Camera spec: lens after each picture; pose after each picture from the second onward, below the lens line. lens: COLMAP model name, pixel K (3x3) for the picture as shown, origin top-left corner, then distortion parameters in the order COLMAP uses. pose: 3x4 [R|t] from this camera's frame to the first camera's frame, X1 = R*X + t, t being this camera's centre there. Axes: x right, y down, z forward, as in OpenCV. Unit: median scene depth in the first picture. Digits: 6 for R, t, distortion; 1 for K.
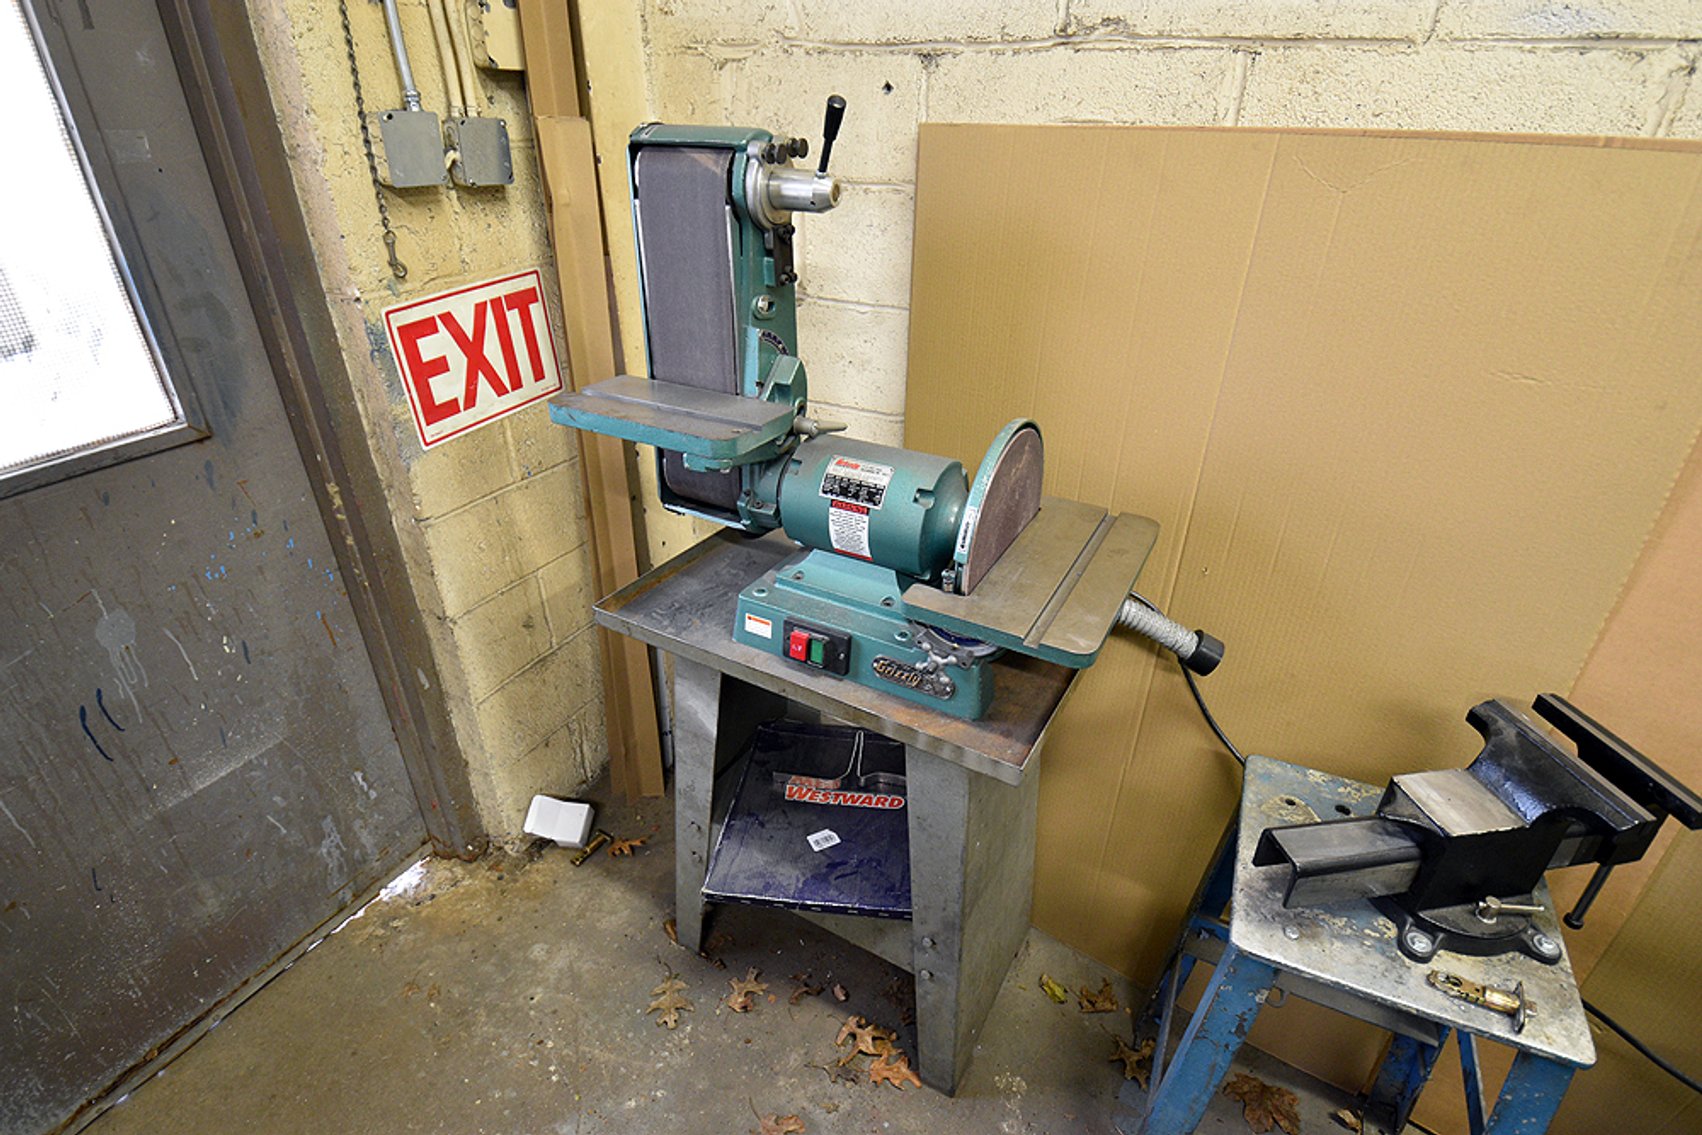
lens RADIAL K [[807.9, 0, 851.0], [0, 807.9, 567.5], [0, 0, 1]] dist [0.013155, -0.025067]
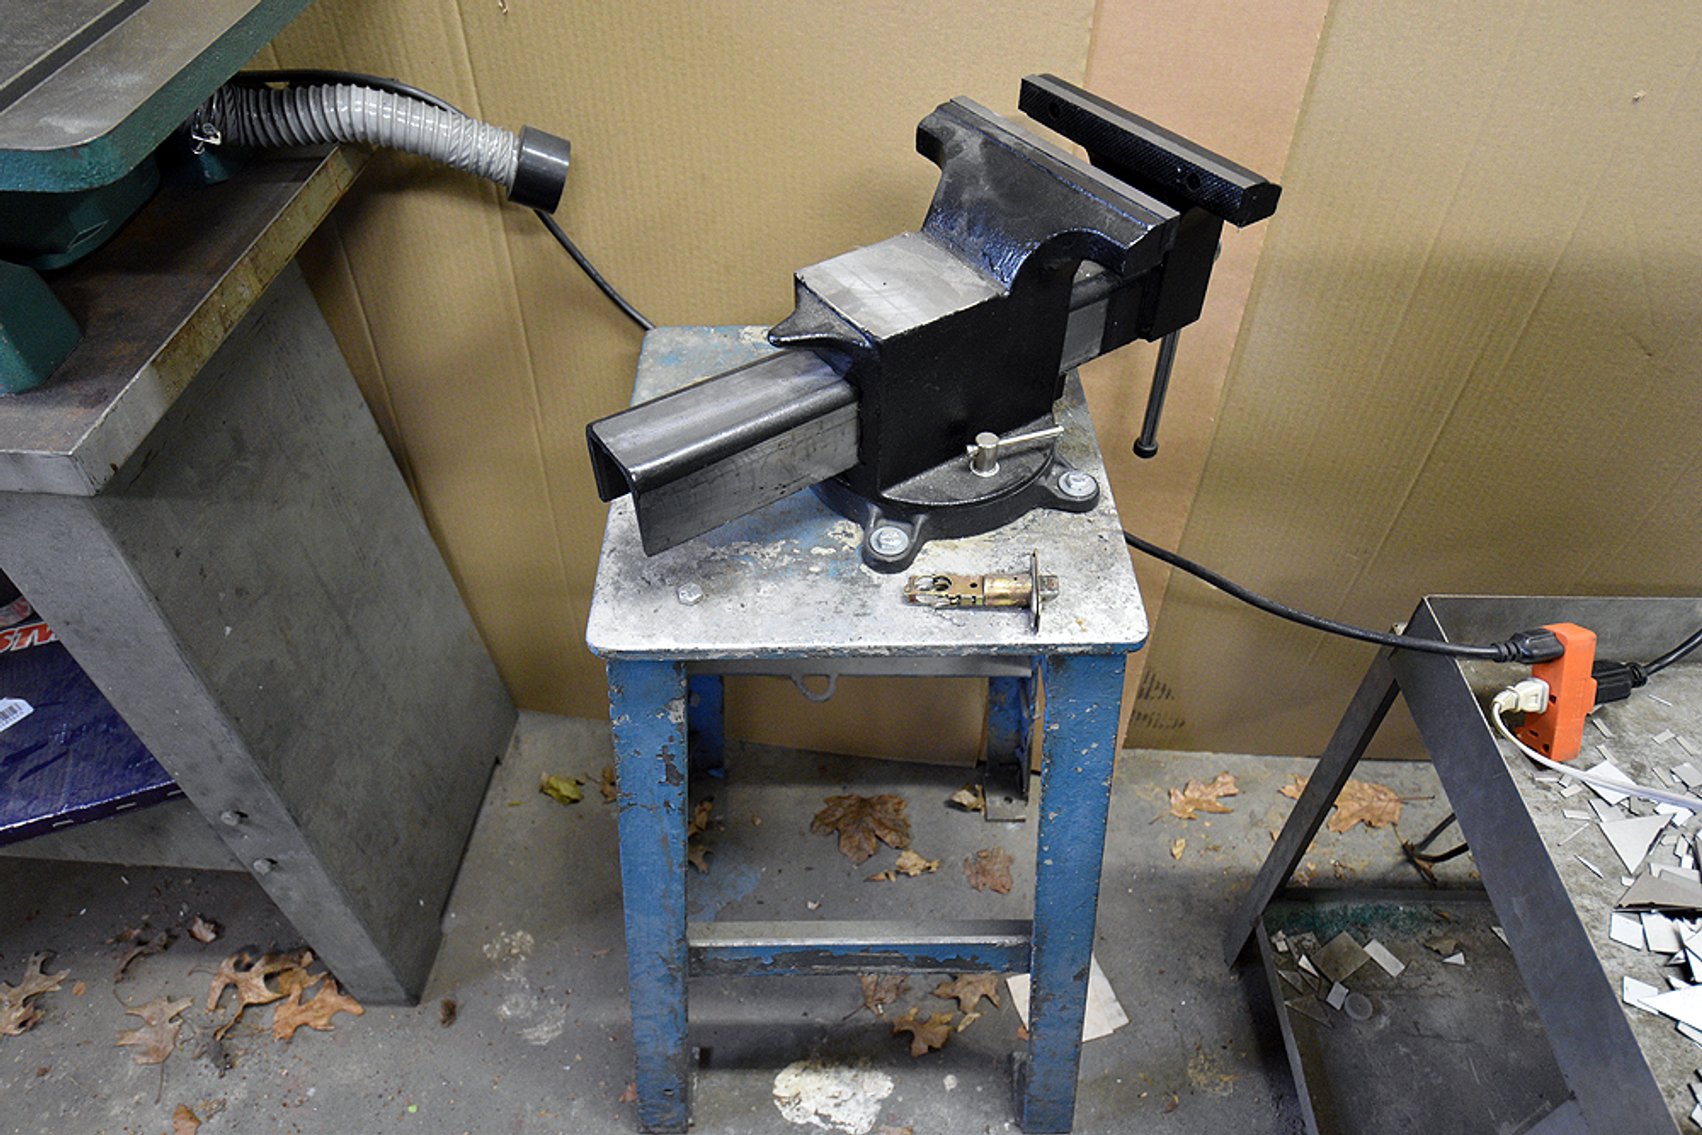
lens RADIAL K [[1053.8, 0, 851.0], [0, 1053.8, 567.5], [0, 0, 1]] dist [0.032368, -0.037656]
pose [[0.899538, -0.313930, 0.303775, 0.297968], [0.215390, 0.923718, 0.316784, 0.158089], [-0.380050, -0.219529, 0.898537, 0.212383]]
